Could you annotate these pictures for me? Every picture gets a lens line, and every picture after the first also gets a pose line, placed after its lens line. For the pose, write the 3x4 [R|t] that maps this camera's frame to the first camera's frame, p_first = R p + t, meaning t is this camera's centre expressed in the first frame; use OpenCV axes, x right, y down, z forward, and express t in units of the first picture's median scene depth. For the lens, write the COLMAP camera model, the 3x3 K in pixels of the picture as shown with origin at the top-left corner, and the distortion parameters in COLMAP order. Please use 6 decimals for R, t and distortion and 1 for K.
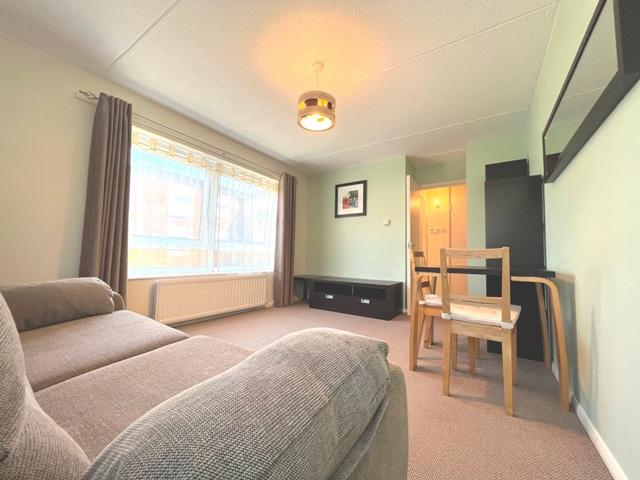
lens RADIAL K [[256.4, 0, 320.0], [0, 256.4, 240.0], [0, 0, 1]] dist [0.000163, 0.000007]
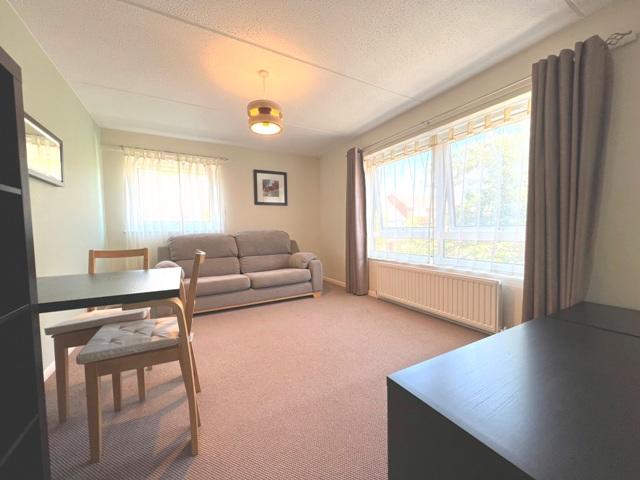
lens RADIAL K [[256.4, 0, 320.0], [0, 256.4, 240.0], [0, 0, 1]] dist [0.000163, 0.000007]
pose [[-0.466731, 0.017294, -0.884230, 0.553185], [0.054976, 0.998443, -0.009491, 0.031903], [0.882689, -0.053042, -0.466955, 1.095660]]
